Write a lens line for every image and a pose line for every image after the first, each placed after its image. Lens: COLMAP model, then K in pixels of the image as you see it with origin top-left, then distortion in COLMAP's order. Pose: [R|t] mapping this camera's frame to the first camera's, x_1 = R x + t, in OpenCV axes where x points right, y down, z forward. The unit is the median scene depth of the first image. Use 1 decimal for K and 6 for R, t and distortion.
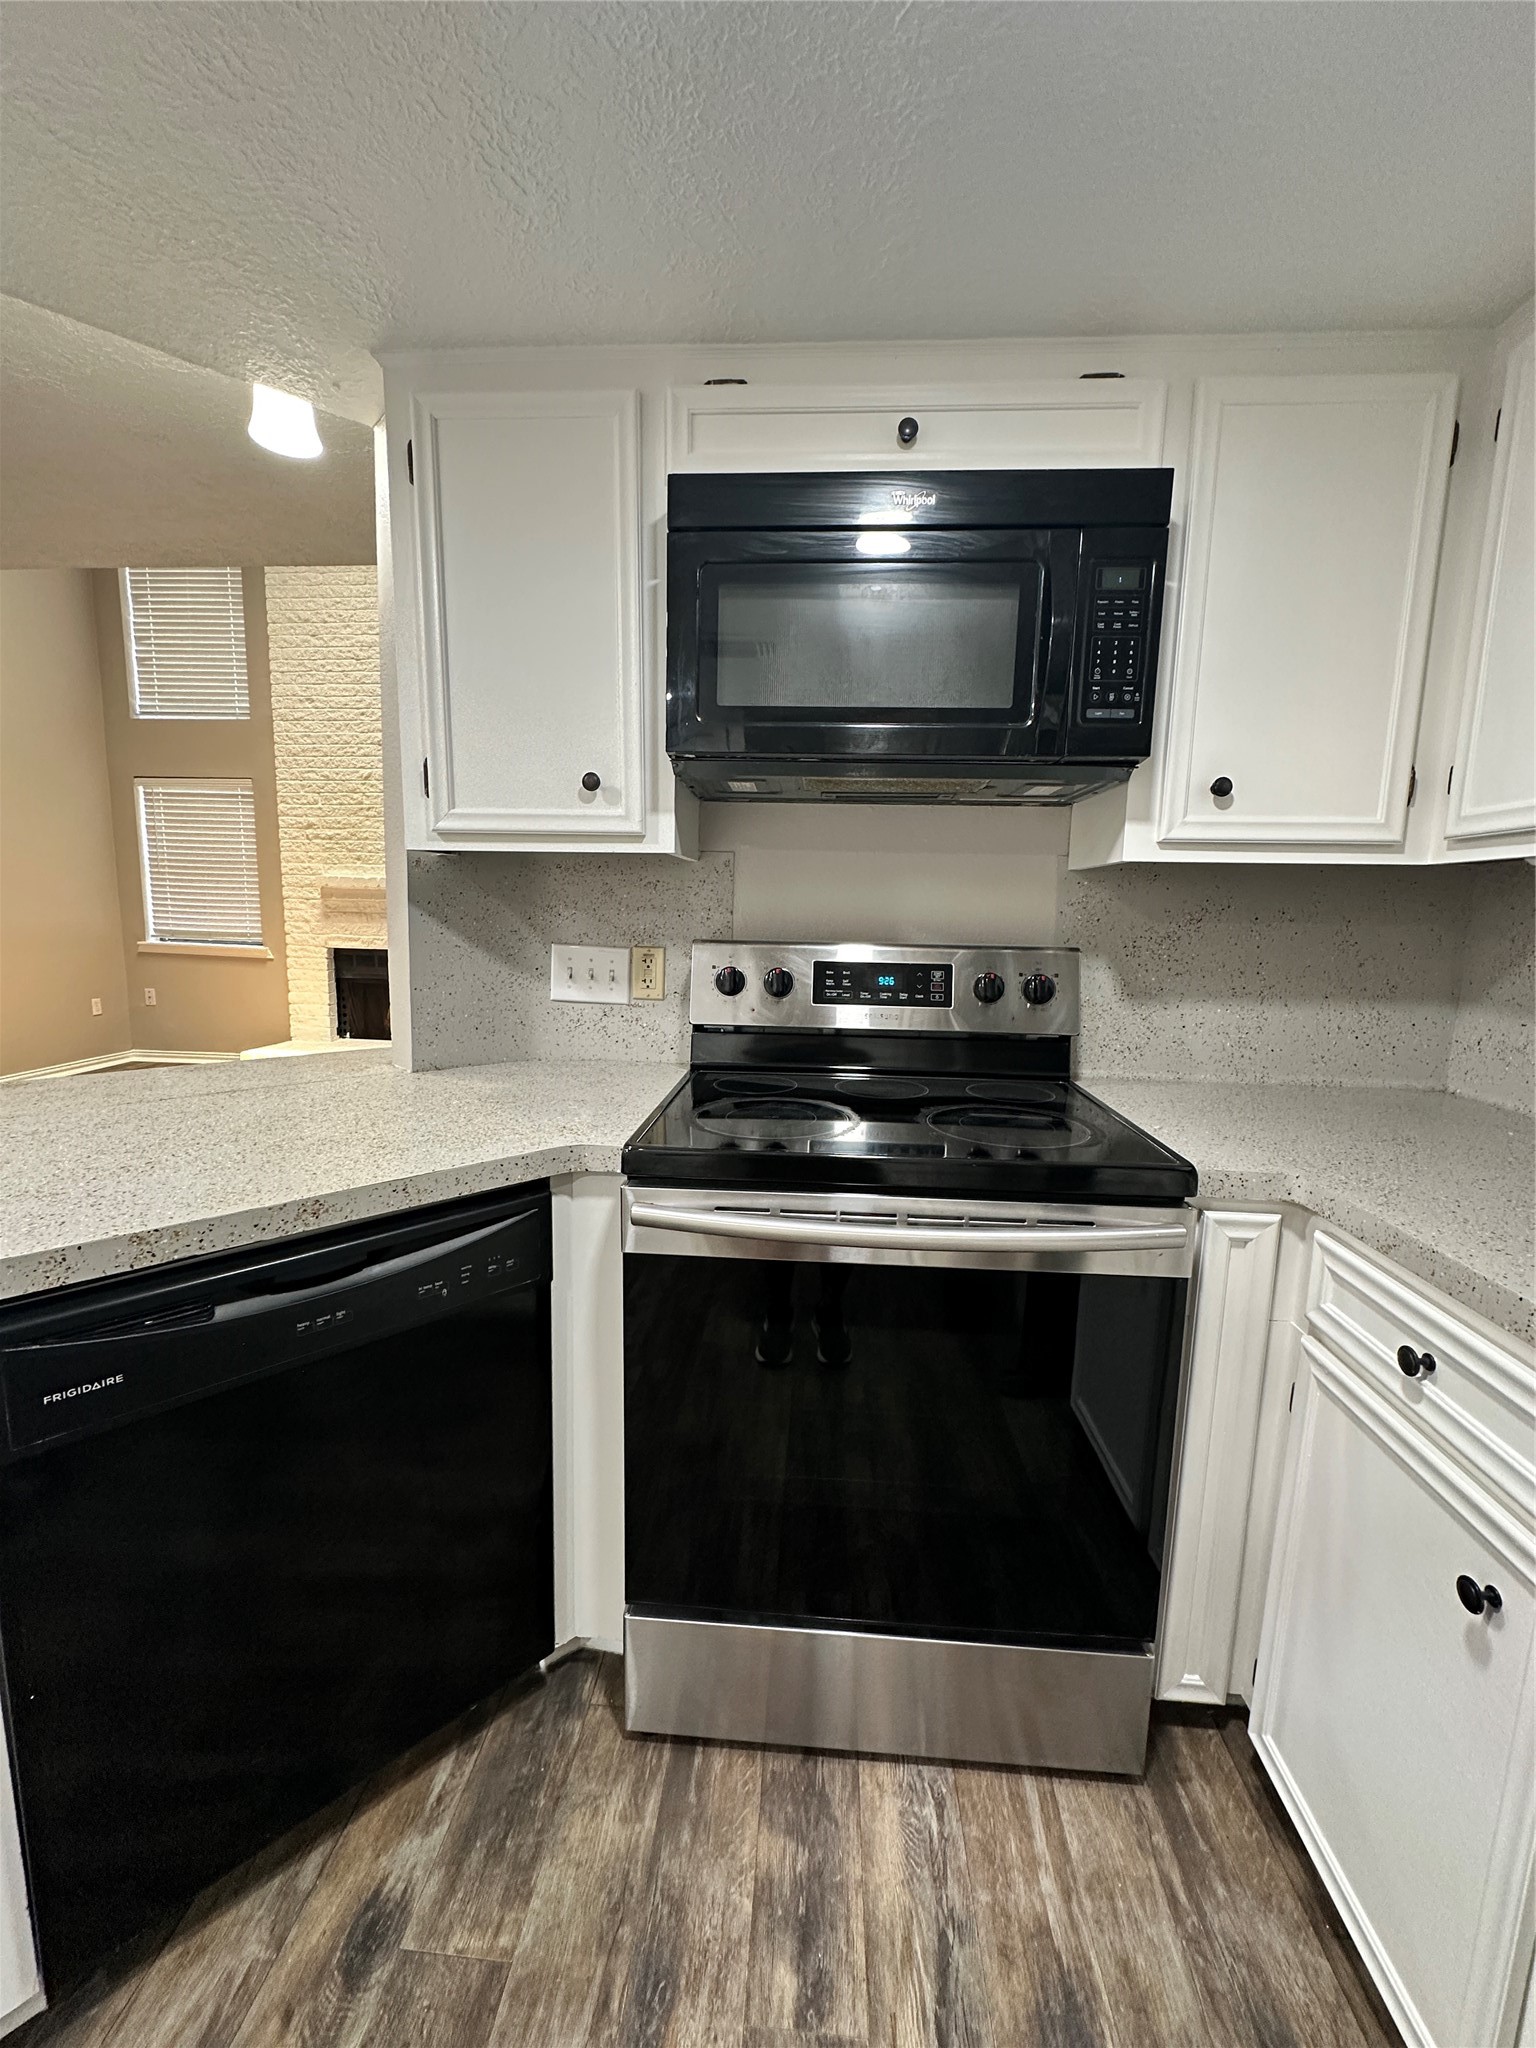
lens RADIAL K [[814.9, 0, 764.5], [0, 814.9, 1023.7], [0, 0, 1]] dist [-0.001339, 0.000649]
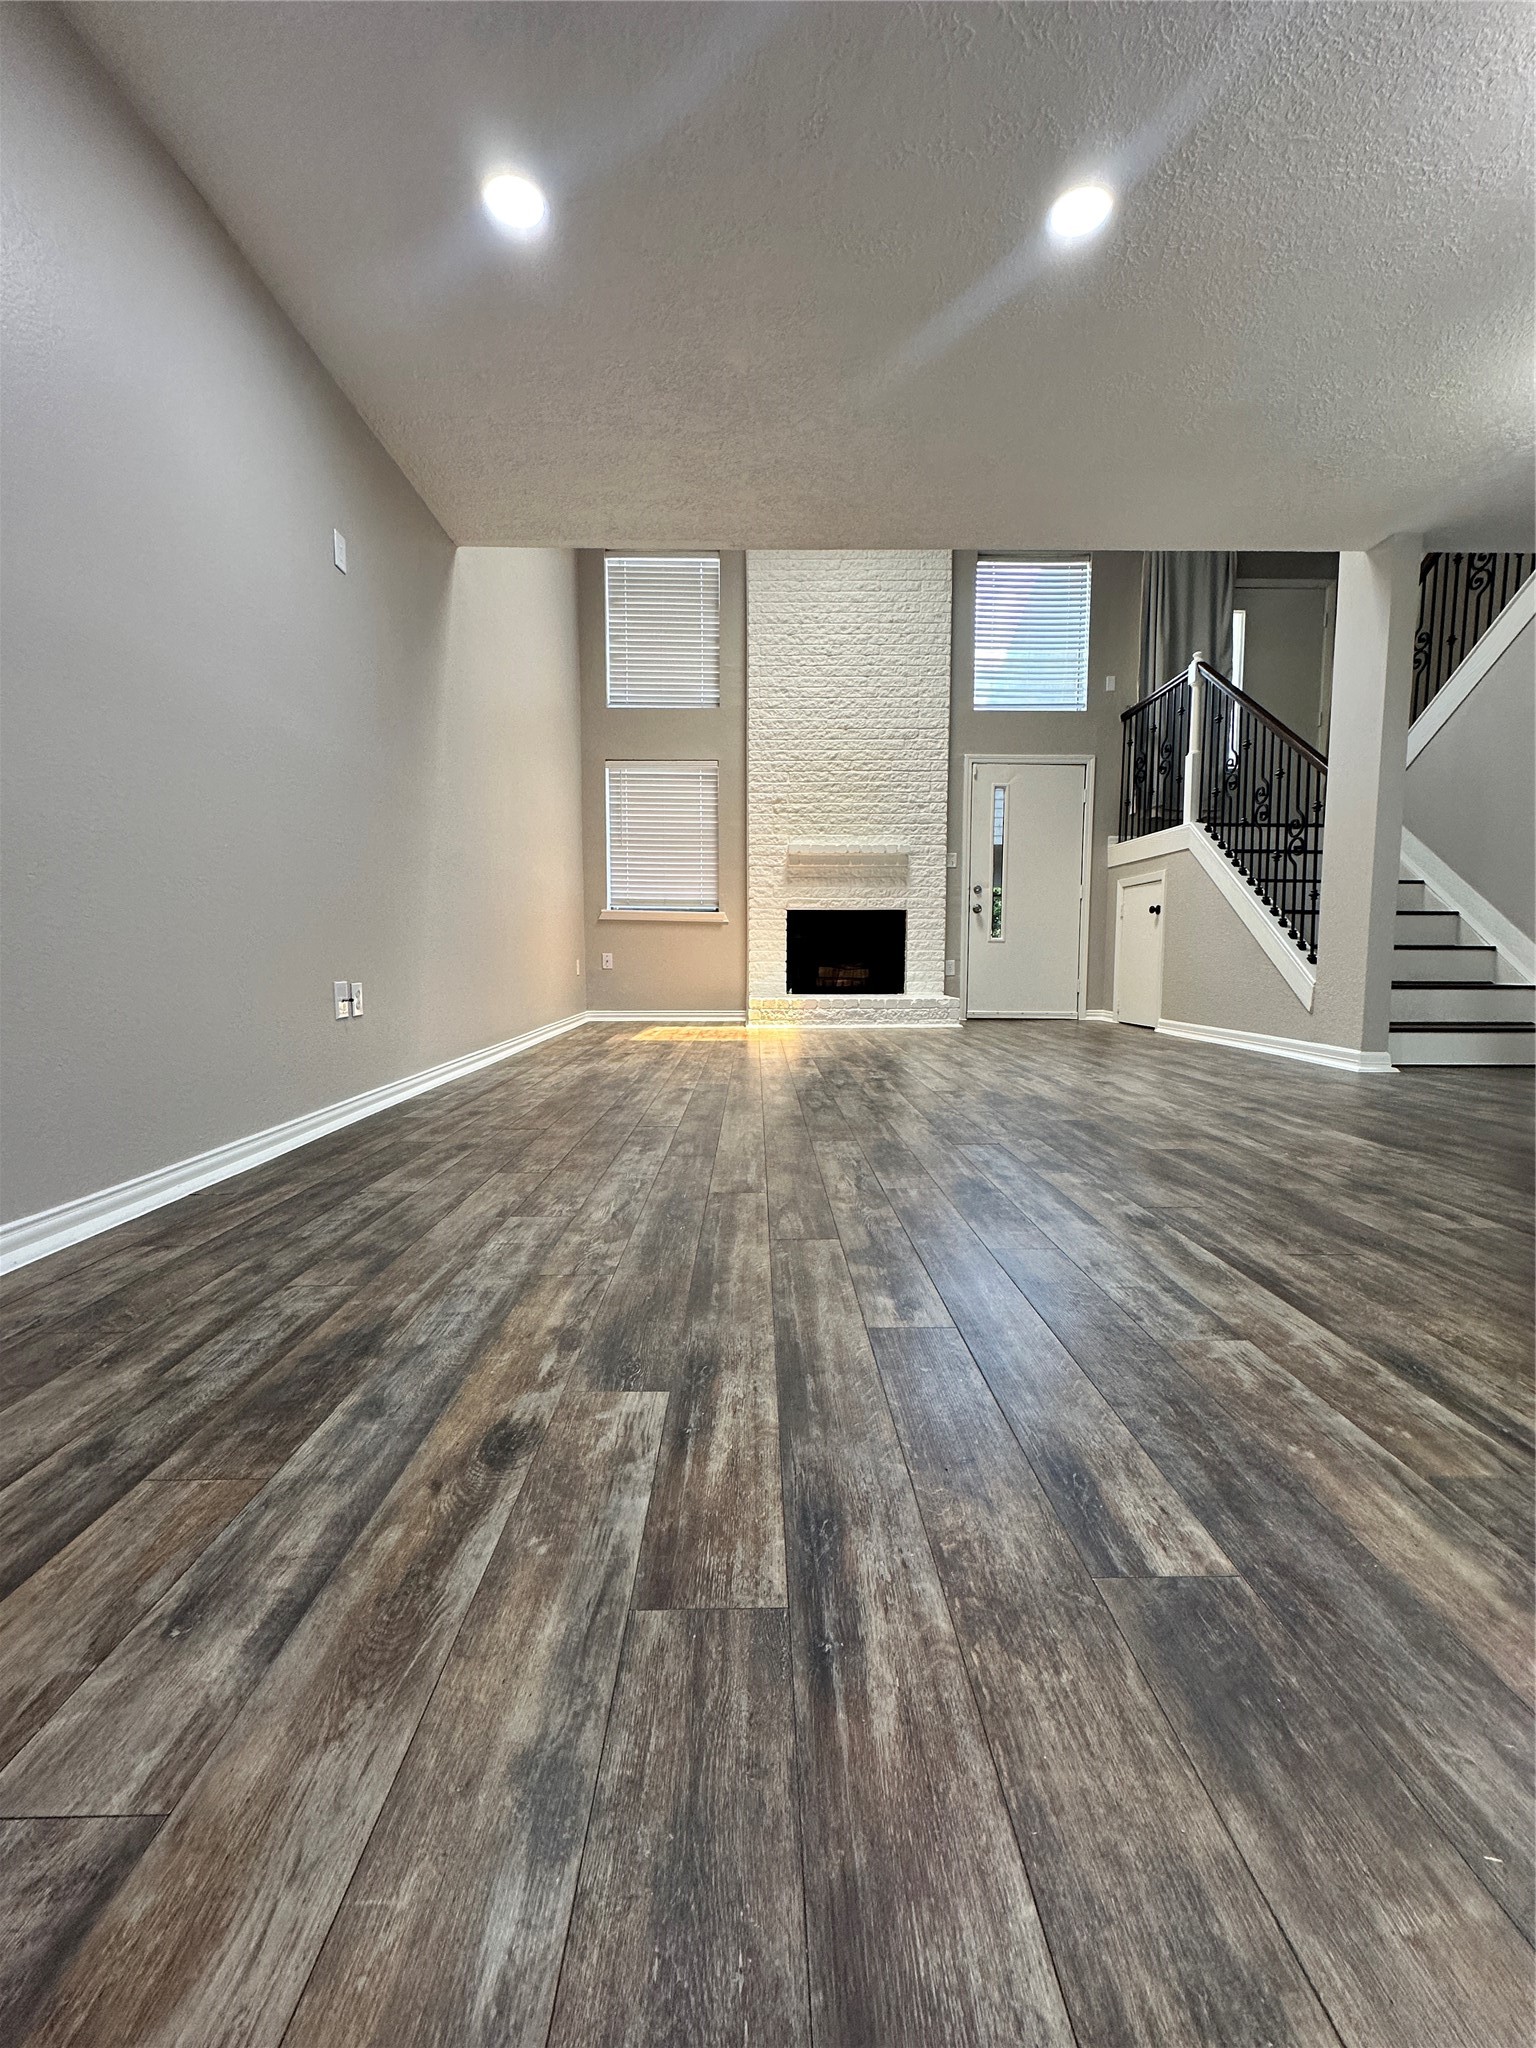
lens RADIAL K [[814.9, 0, 765.9], [0, 814.9, 1021.4], [0, 0, 1]] dist [-0.001339, 0.000649]
pose [[0.995659, -0.028822, 0.088504, -3.014471], [0.033601, 0.998029, -0.052997, 0.527304], [-0.086802, 0.055740, 0.994665, -0.432825]]
